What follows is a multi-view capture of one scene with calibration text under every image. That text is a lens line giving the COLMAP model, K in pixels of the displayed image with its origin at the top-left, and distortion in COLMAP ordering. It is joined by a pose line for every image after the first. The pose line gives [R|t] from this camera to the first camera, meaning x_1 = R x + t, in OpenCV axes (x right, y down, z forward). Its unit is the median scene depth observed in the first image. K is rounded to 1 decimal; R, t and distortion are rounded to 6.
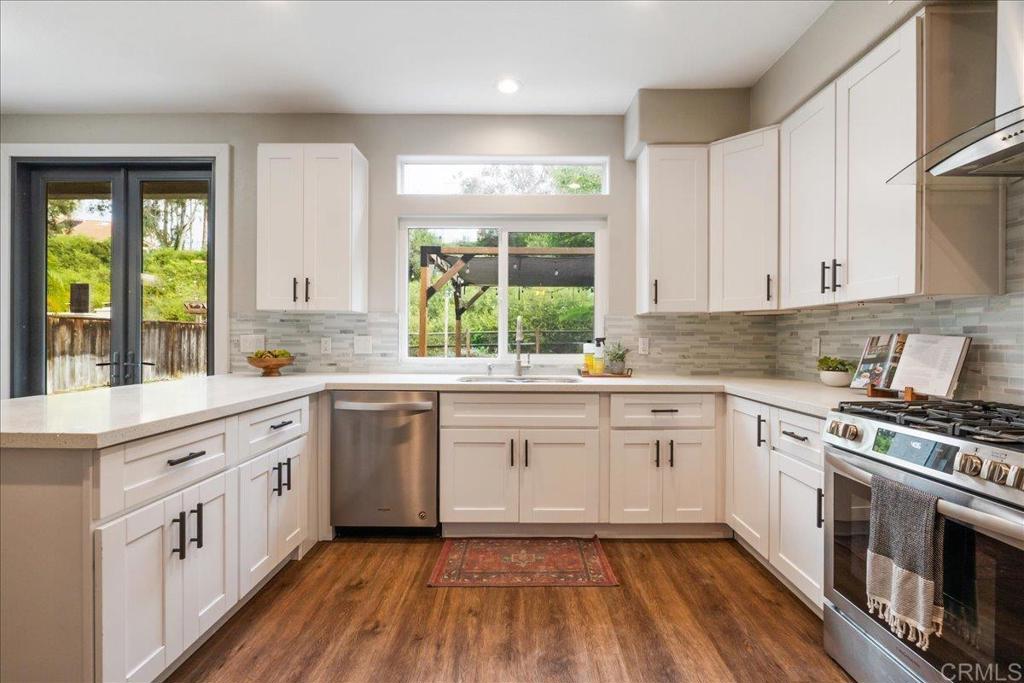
lens RADIAL K [[464.6, 0, 520.3], [0, 464.6, 341.5], [0, 0, 1]] dist [-0.014589, 0.001564]
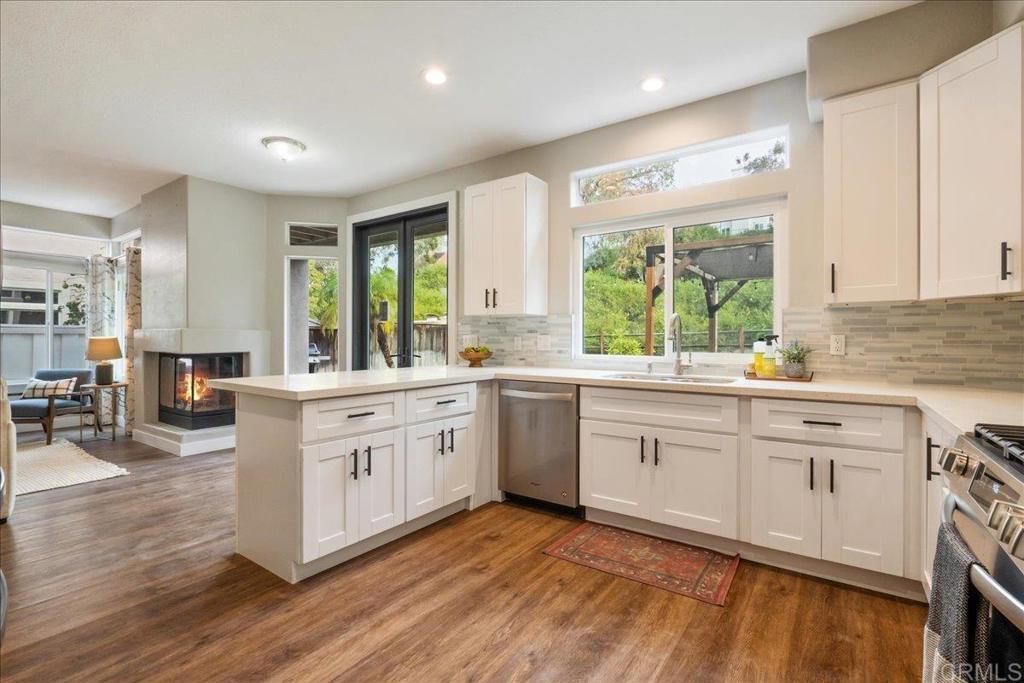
lens RADIAL K [[464.6, 0, 517.7], [0, 464.6, 339.5], [0, 0, 1]] dist [-0.014589, 0.001564]
pose [[0.819162, -0.002377, -0.573557, 0.298396], [0.000214, 0.999993, -0.003839, 0.003711], [0.573562, 0.003022, 0.819157, 0.016473]]
